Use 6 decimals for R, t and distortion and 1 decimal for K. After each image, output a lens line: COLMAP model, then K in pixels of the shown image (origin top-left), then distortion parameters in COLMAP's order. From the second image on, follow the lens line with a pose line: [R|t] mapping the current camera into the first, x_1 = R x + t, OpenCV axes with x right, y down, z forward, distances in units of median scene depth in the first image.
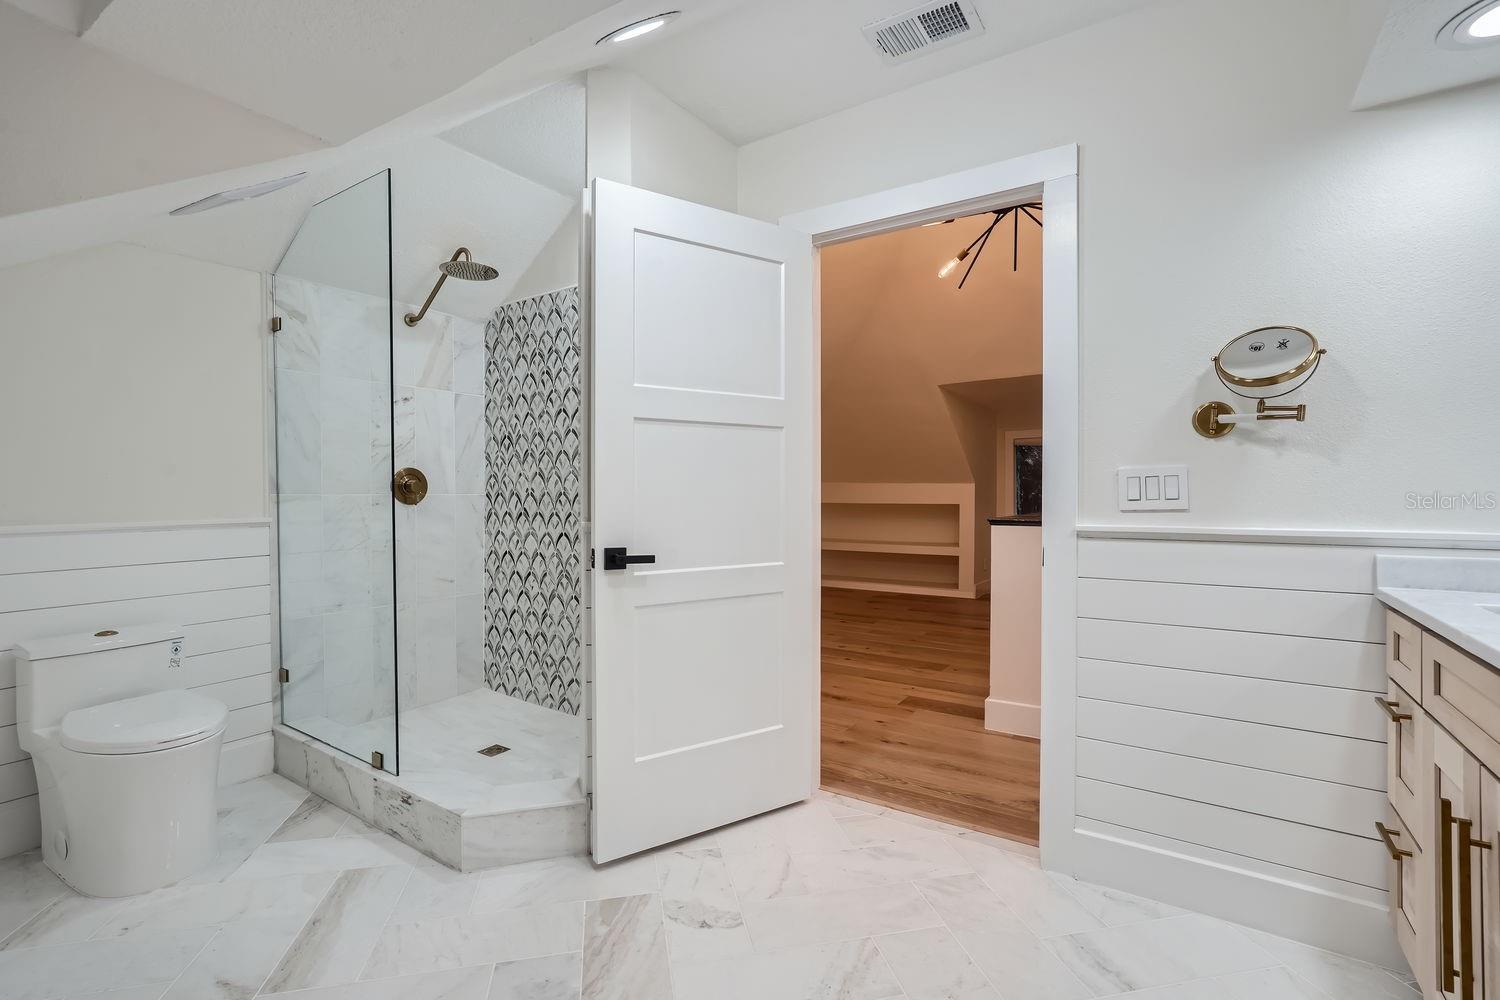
lens RADIAL K [[696.4, 0, 750.3], [0, 696.4, 497.5], [0, 0, 1]] dist [-0.012319, 0.003156]
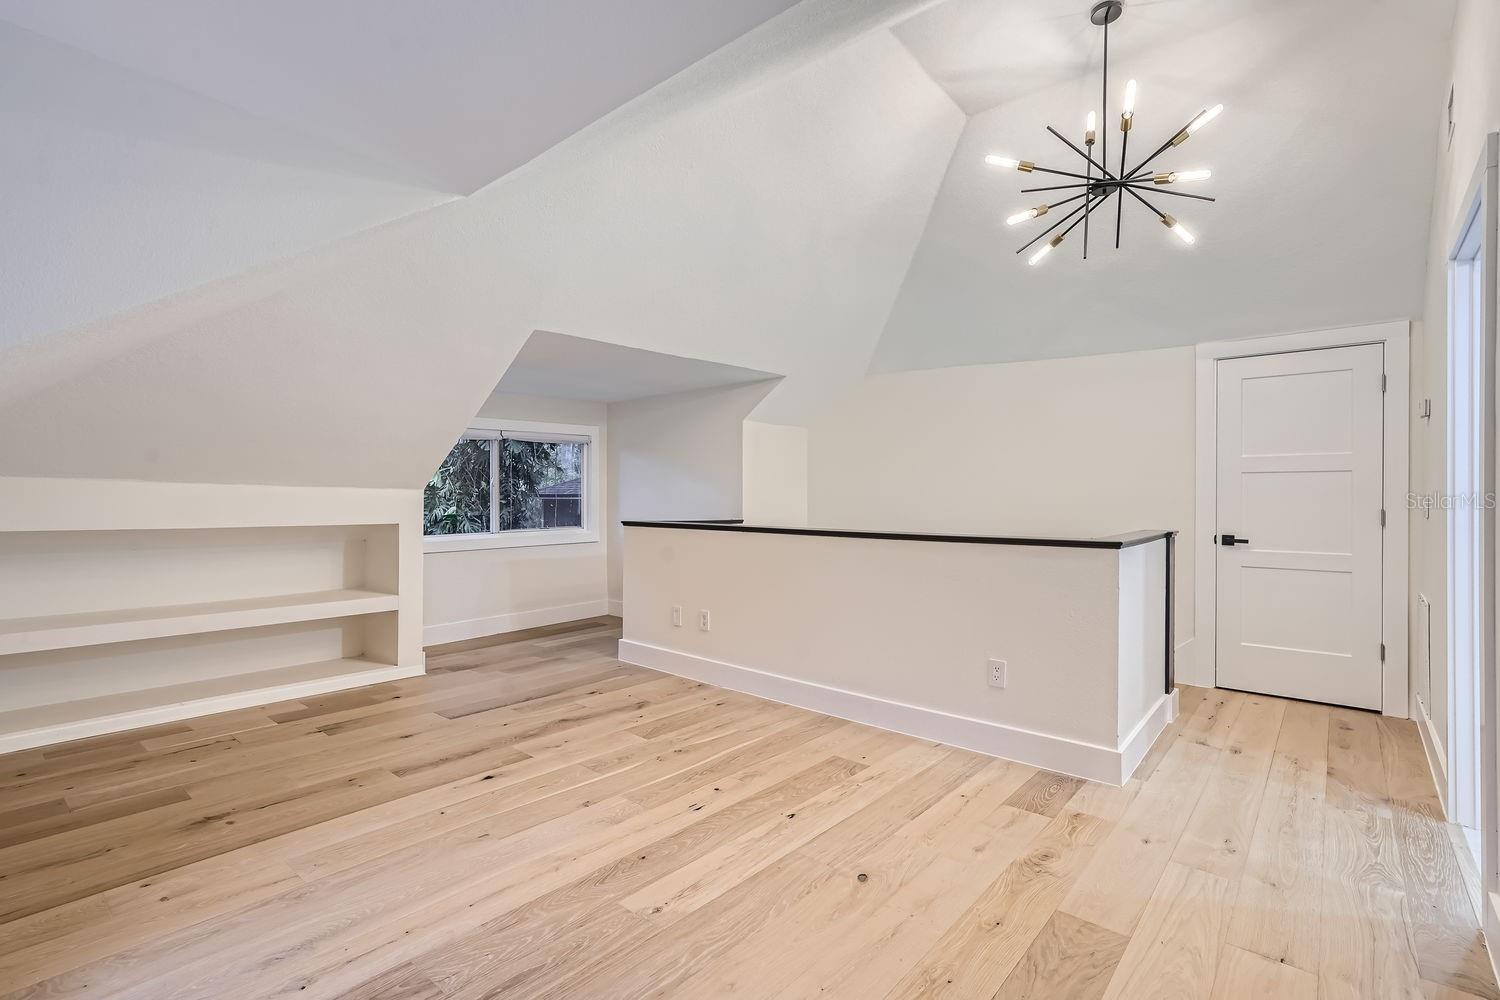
lens RADIAL K [[696.4, 0, 749.5], [0, 696.4, 502.6], [0, 0, 1]] dist [-0.012319, 0.003156]
pose [[0.116399, 0.006165, 0.993183, -0.478463], [-0.002504, 0.999979, -0.005913, -0.011164], [-0.993199, -0.001798, 0.116412, 1.141860]]
